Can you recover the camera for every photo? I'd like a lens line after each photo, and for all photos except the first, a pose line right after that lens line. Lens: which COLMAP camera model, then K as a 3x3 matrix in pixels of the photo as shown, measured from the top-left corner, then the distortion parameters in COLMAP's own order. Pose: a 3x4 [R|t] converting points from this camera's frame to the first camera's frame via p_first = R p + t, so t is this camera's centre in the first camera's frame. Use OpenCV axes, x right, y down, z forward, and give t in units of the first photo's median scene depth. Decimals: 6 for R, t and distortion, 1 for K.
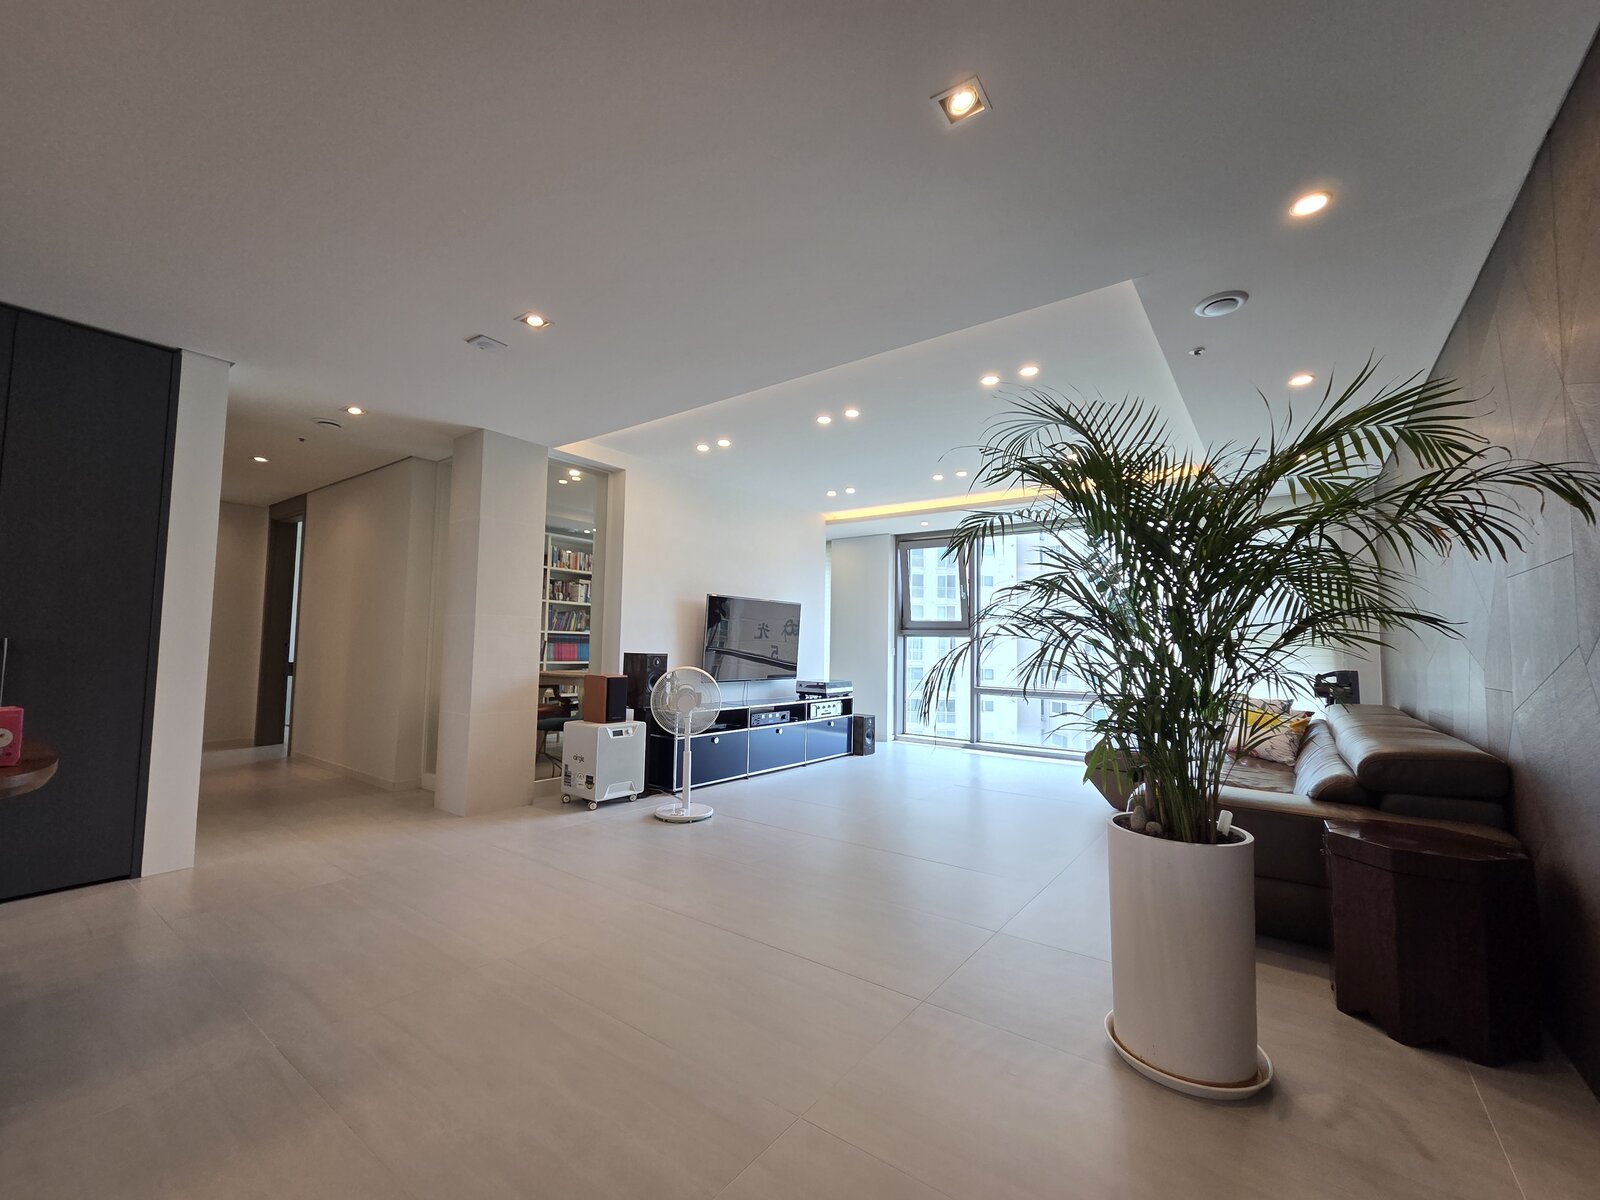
lens RADIAL K [[658.6, 0, 795.4], [0, 658.6, 602.0], [0, 0, 1]] dist [0.005345, -0.000242]
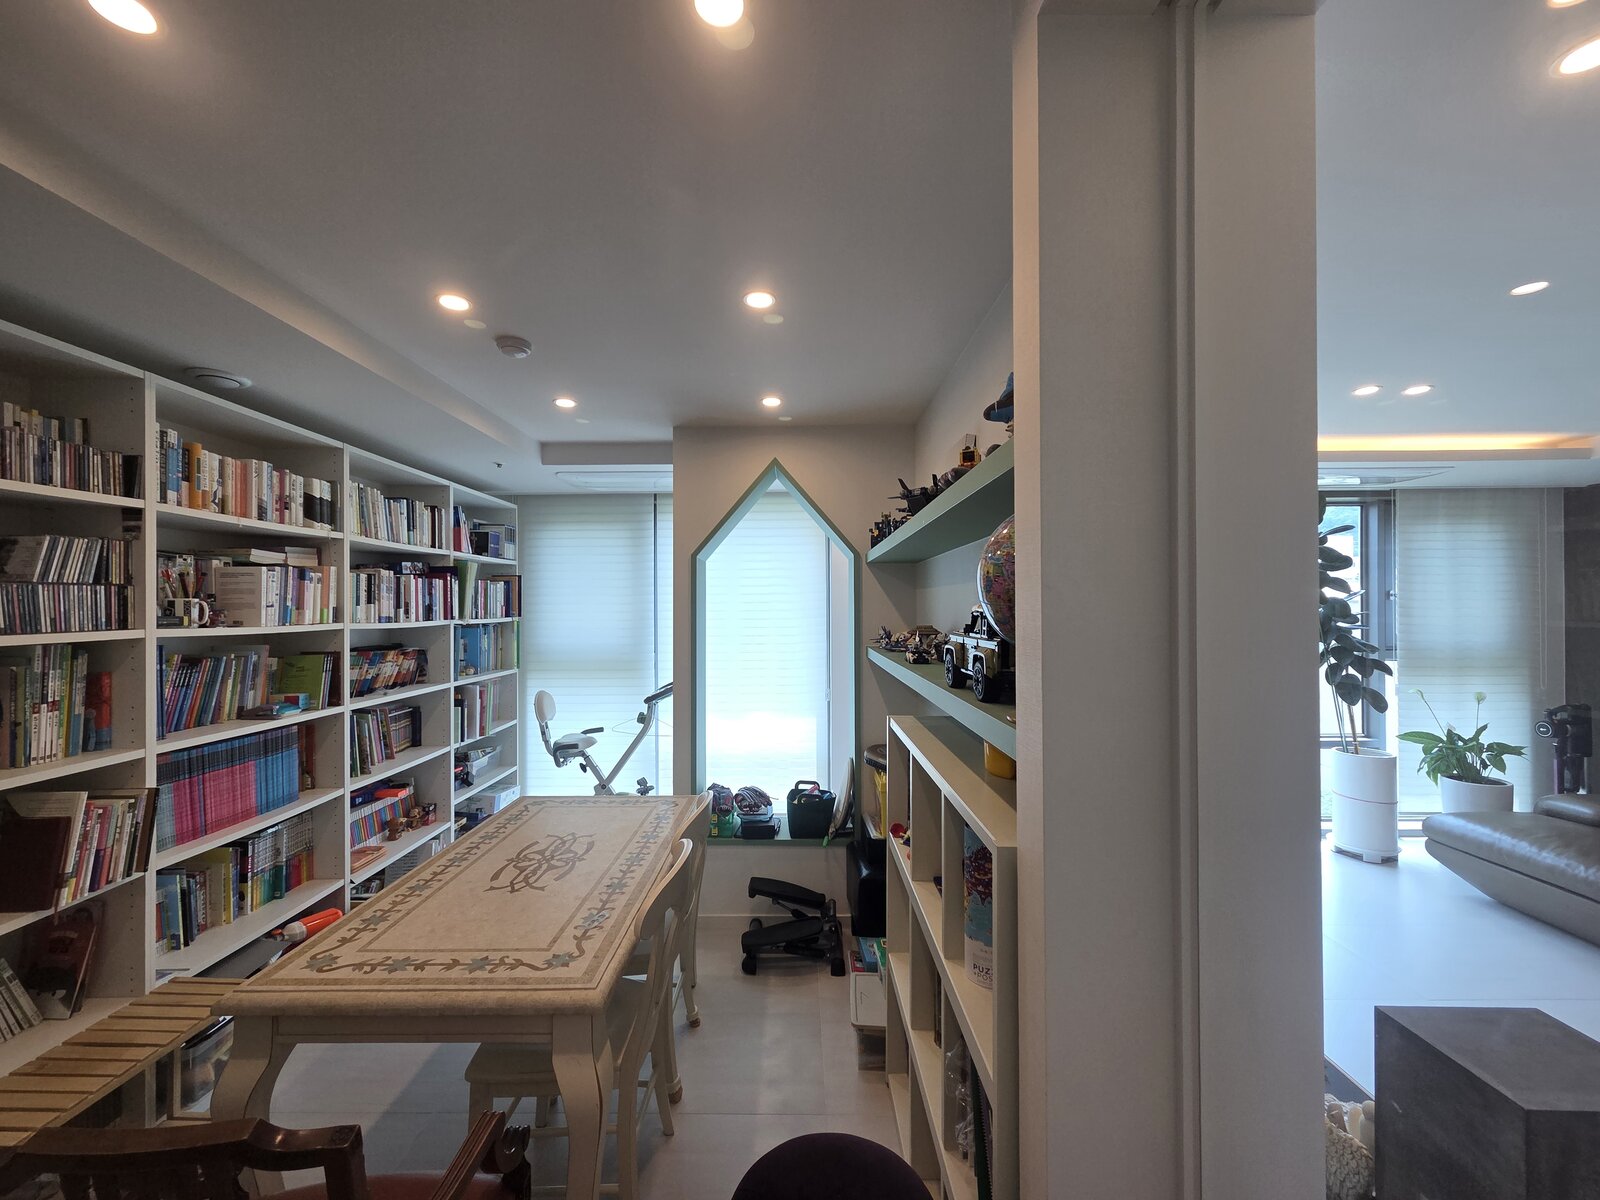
lens RADIAL K [[658.6, 0, 804.0], [0, 658.6, 604.6], [0, 0, 1]] dist [0.005345, -0.000242]
pose [[0.783945, -0.015909, 0.620627, -0.519562], [-0.024680, 0.998083, 0.056759, -0.053405], [-0.620340, -0.059813, 0.782049, 0.987086]]
